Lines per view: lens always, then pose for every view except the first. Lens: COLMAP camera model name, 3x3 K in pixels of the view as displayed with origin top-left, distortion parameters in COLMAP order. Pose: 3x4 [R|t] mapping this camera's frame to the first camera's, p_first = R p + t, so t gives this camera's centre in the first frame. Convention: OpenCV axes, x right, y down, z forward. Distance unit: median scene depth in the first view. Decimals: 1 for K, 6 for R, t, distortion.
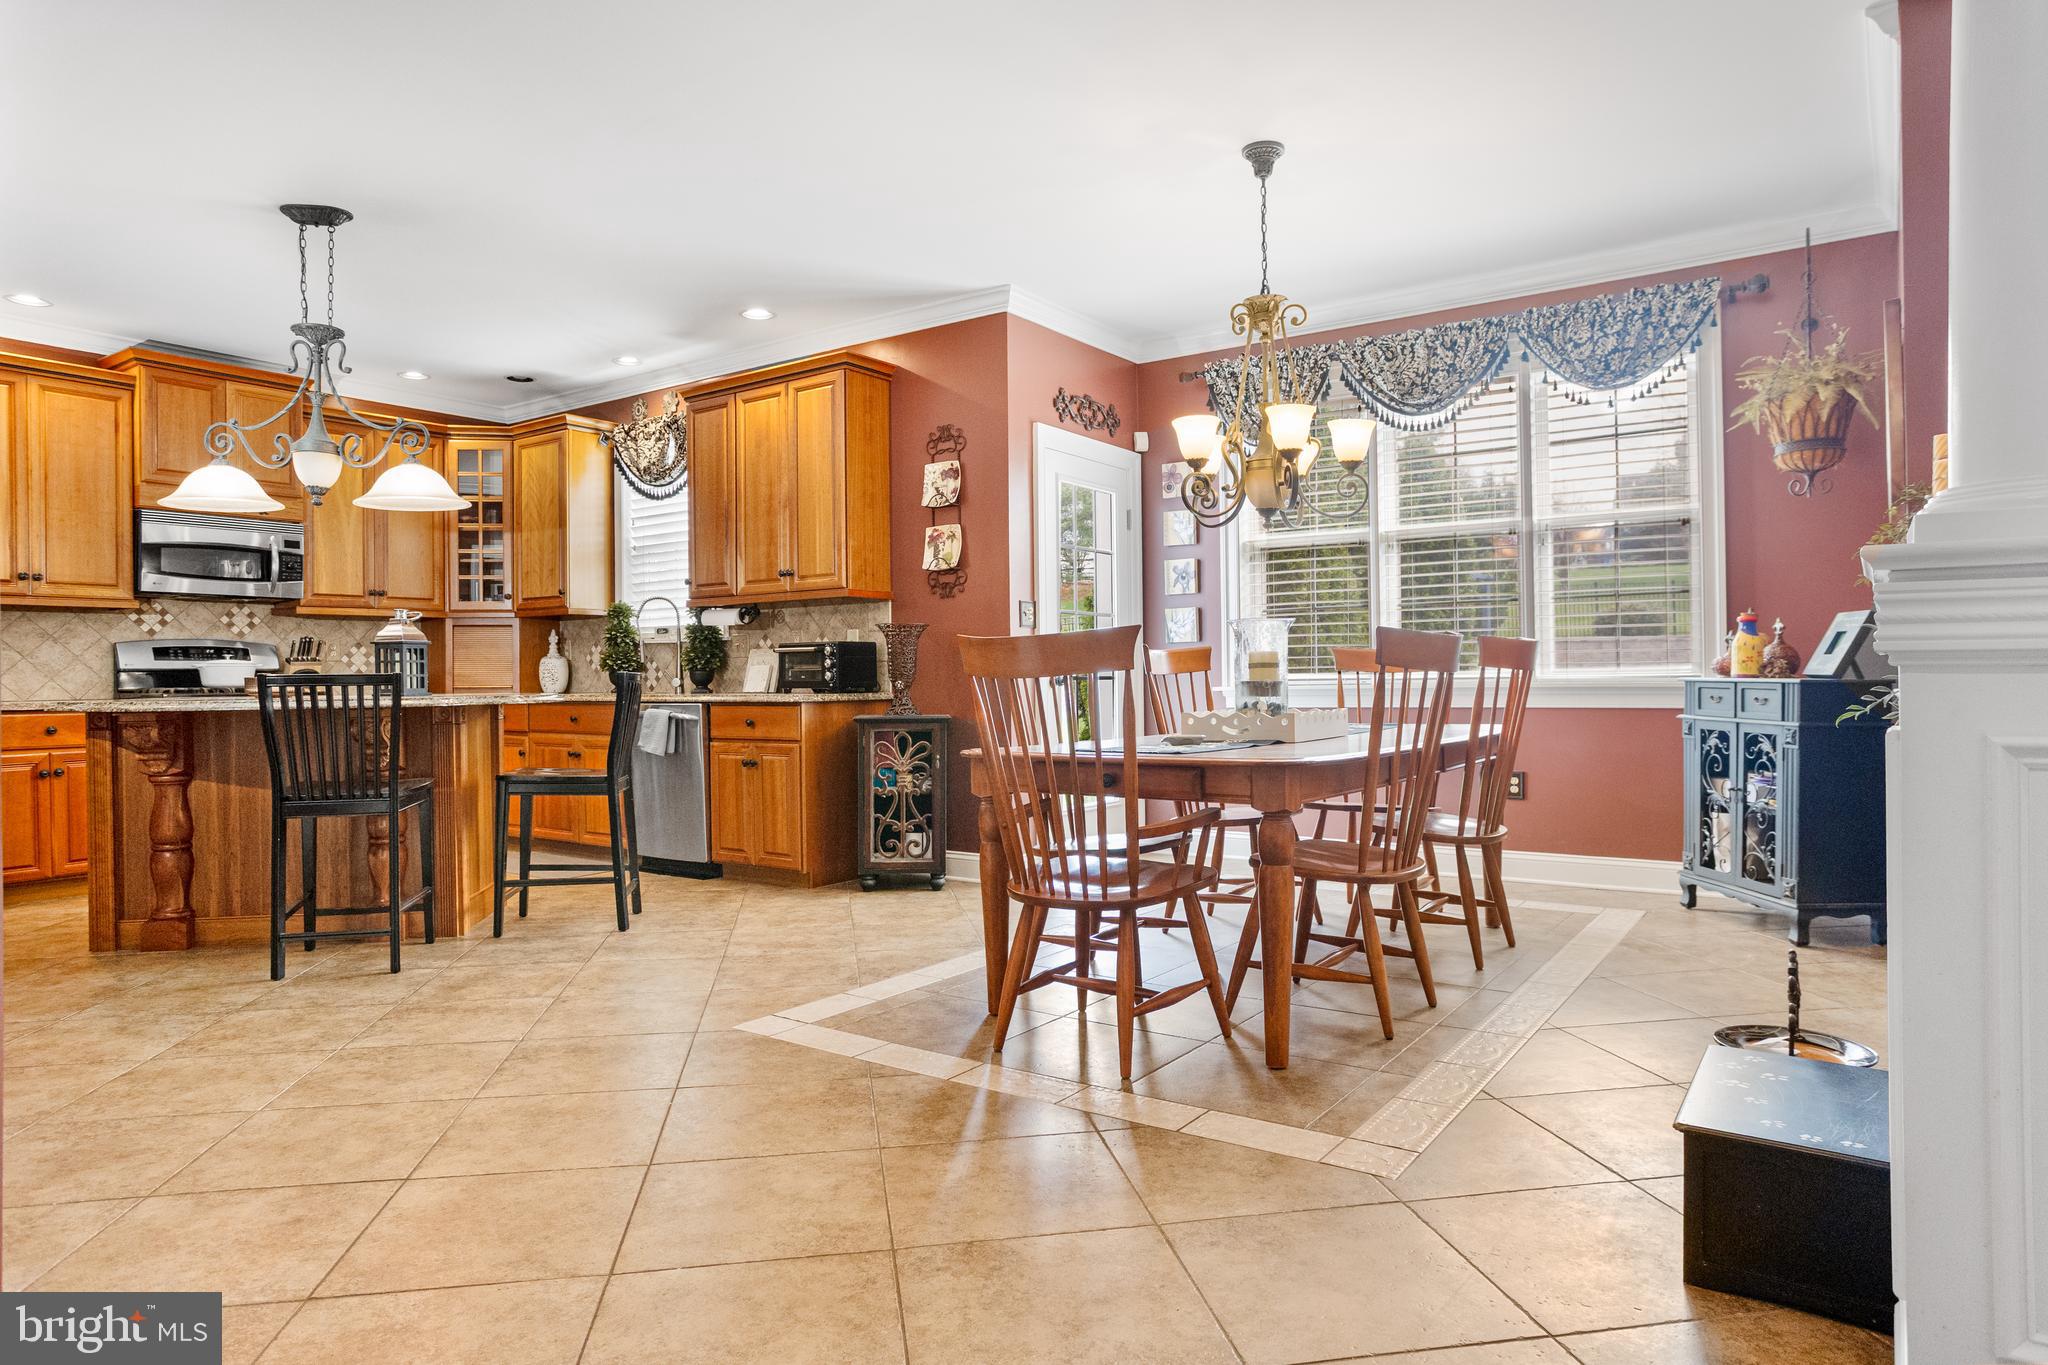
lens RADIAL K [[1169.8, 0, 1019.5], [0, 1169.8, 681.7], [0, 0, 1]] dist [-0.027380, 0.005558]
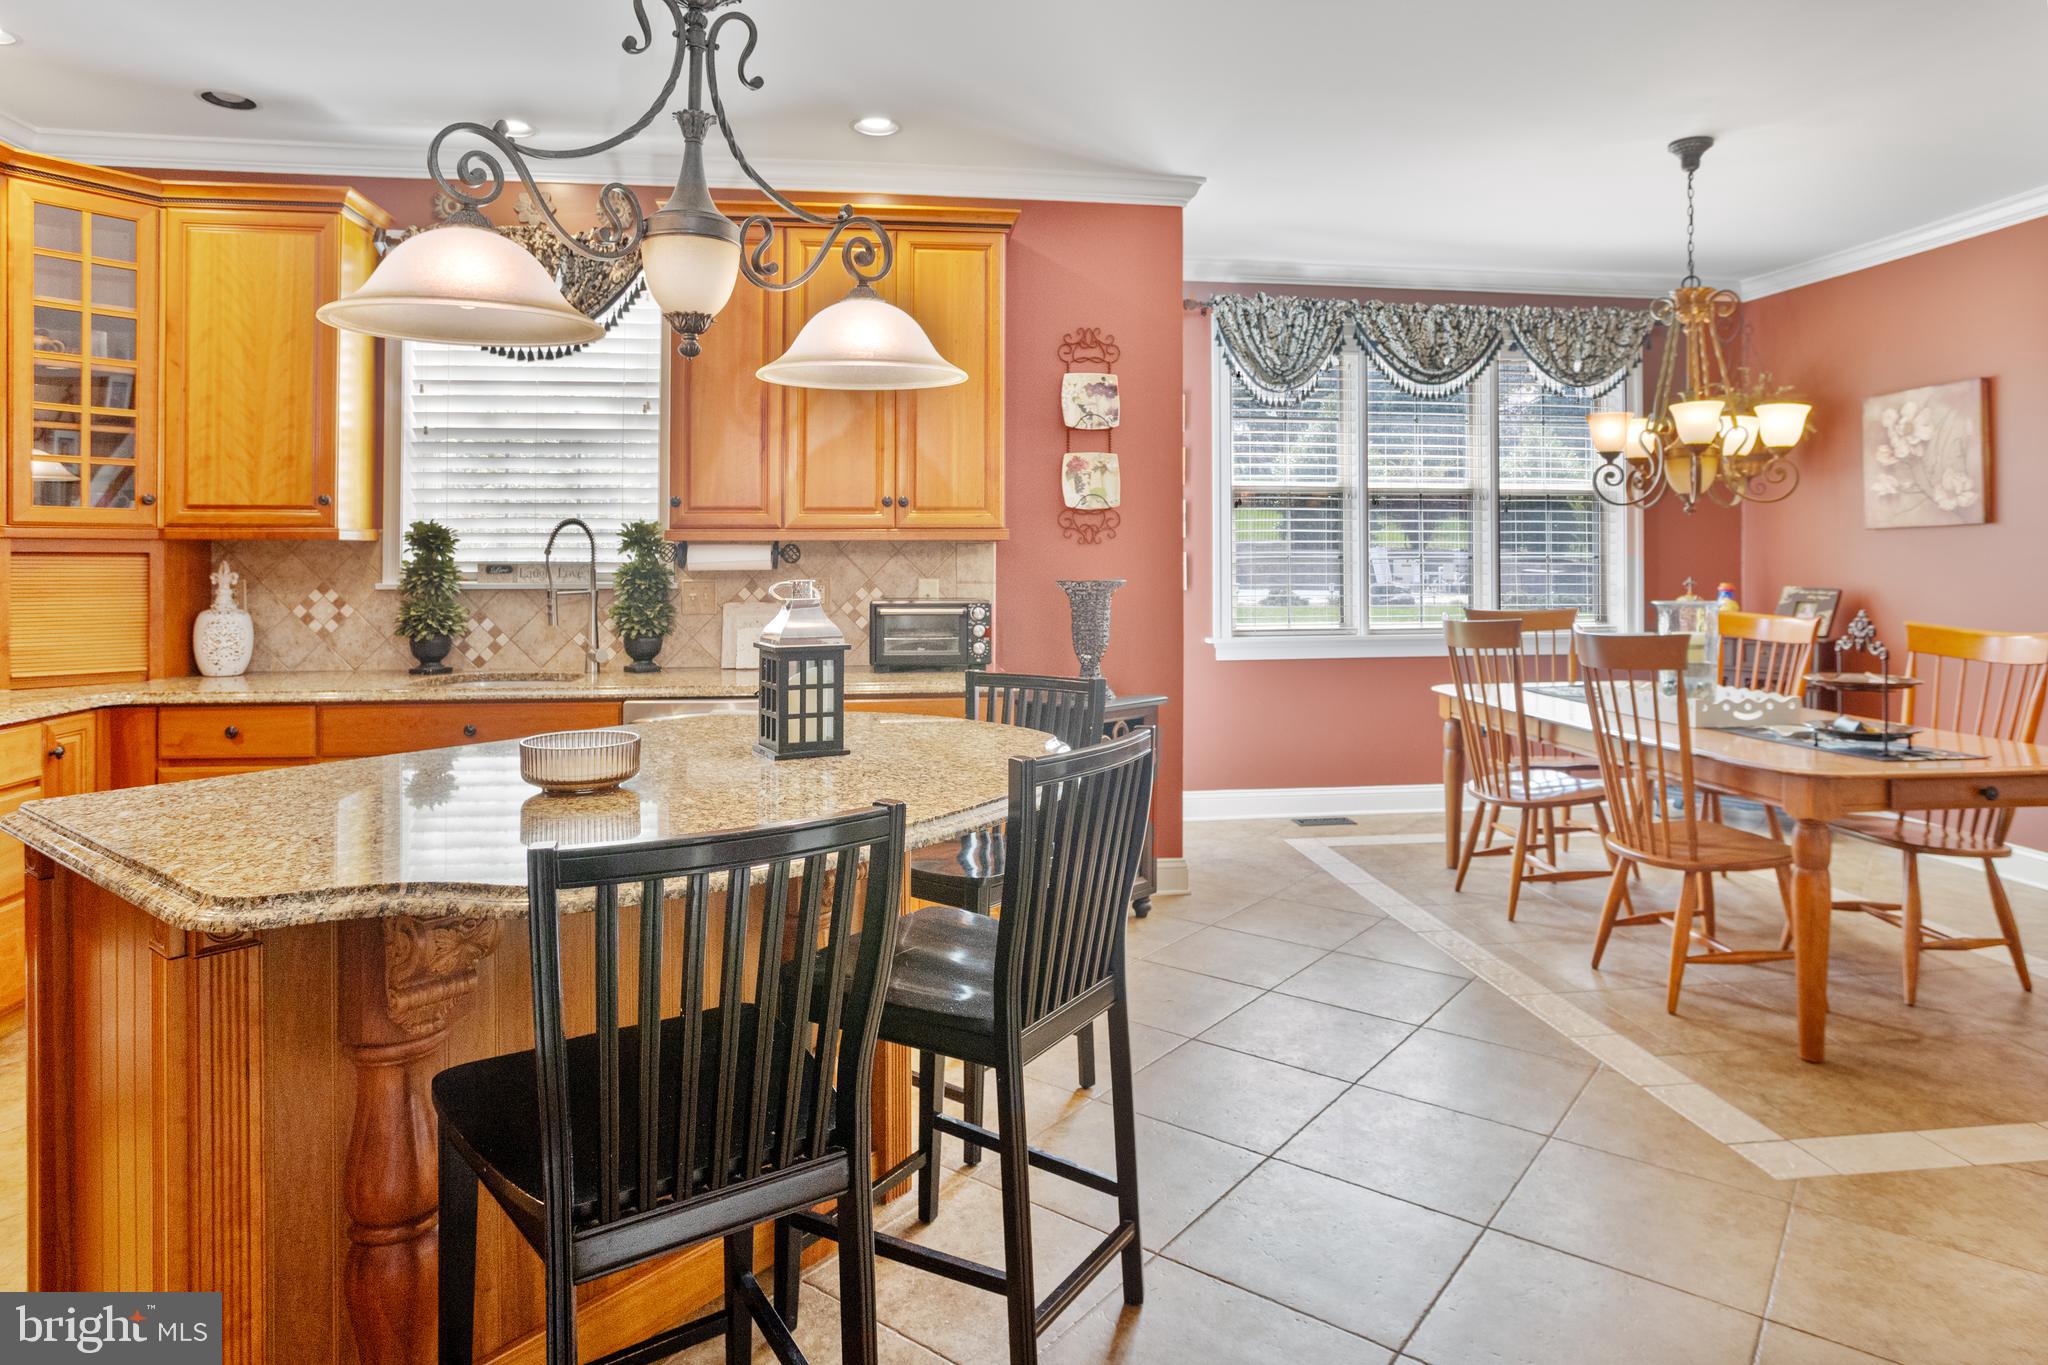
lens RADIAL K [[1169.8, 0, 1015.3], [0, 1169.8, 556.5], [0, 0, 1]] dist [-0.027380, 0.005558]
pose [[0.736738, 0.009048, 0.676118, -0.640170], [-0.004092, 0.999952, -0.008923, -0.056299], [-0.676166, 0.003807, 0.736739, 0.448527]]
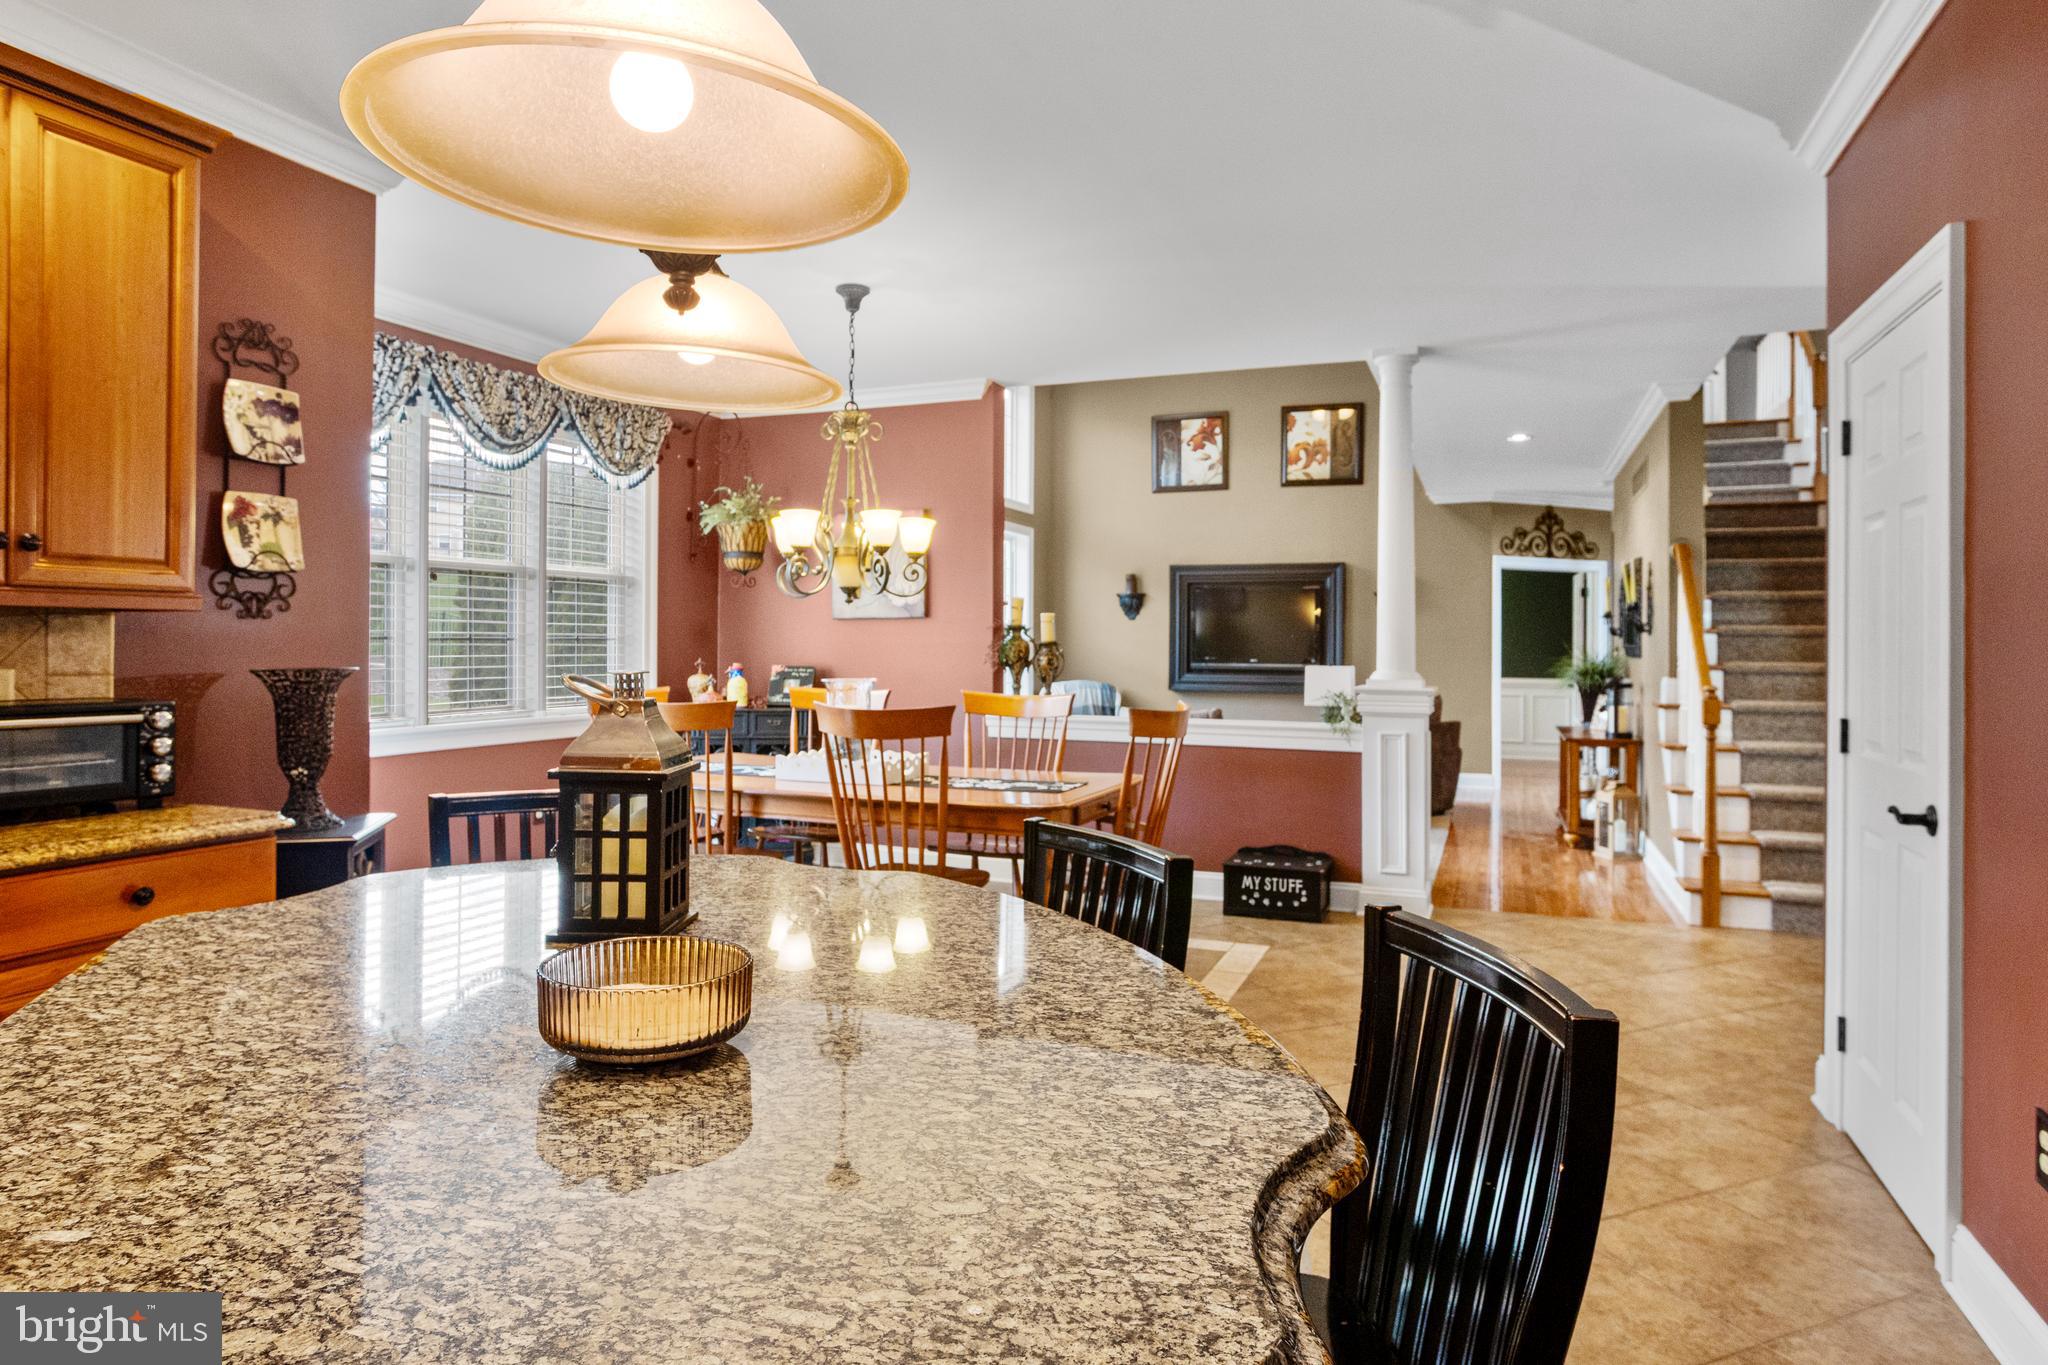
lens RADIAL K [[1169.8, 0, 970.8], [0, 1169.8, 654.2], [0, 0, 1]] dist [-0.027380, 0.005558]
pose [[-0.193020, -0.003192, 0.981190, -0.698021], [-0.005162, 0.999984, 0.002237, -0.057370], [-0.981181, -0.004633, -0.193033, 0.764463]]
